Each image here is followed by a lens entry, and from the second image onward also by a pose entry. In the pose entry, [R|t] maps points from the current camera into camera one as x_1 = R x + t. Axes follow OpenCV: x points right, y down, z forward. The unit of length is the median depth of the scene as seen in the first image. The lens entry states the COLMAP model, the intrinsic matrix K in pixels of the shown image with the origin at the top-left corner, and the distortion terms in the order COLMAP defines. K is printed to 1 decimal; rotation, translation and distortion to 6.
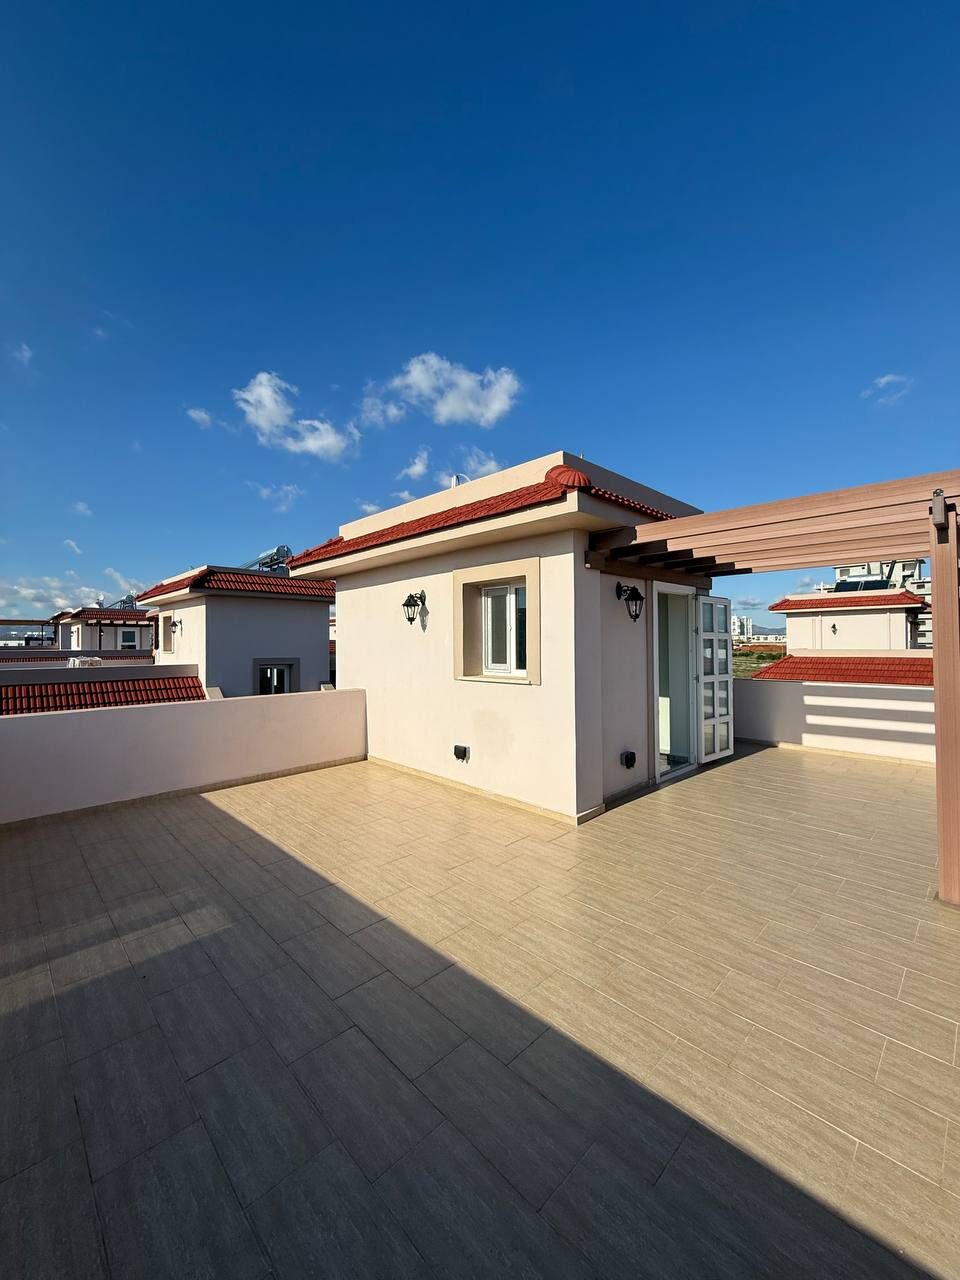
lens RADIAL K [[510.1, 0, 475.2], [0, 510.1, 640.4], [0, 0, 1]] dist [-0.000943, -0.000045]
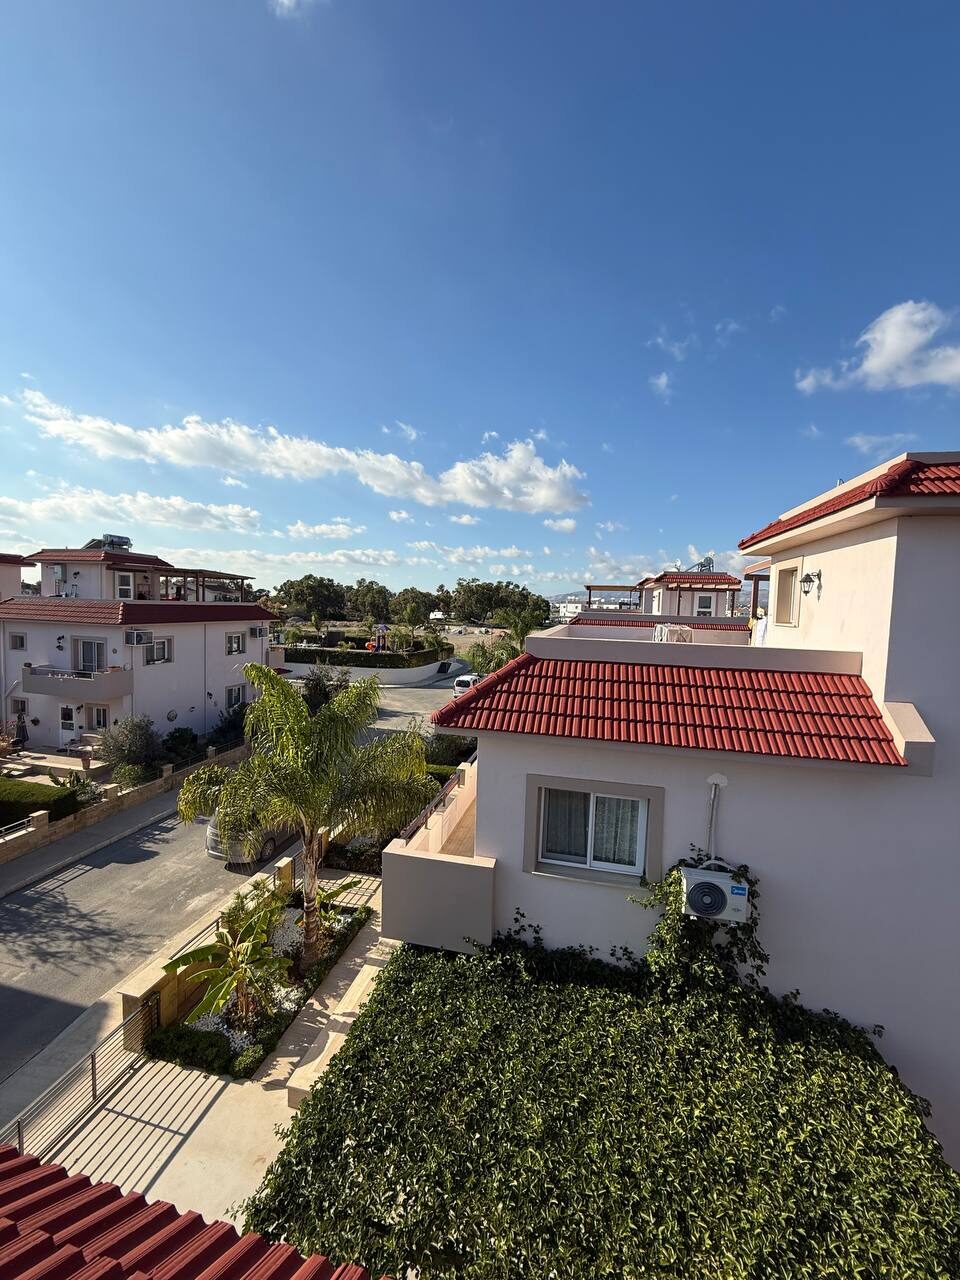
lens RADIAL K [[510.1, 0, 475.7], [0, 510.1, 640.1], [0, 0, 1]] dist [-0.000943, -0.000045]
pose [[0.541812, 0.082611, -0.836430, -0.229530], [-0.031701, 0.996459, 0.077881, 0.003802], [0.839902, -0.015681, 0.542512, 0.272394]]
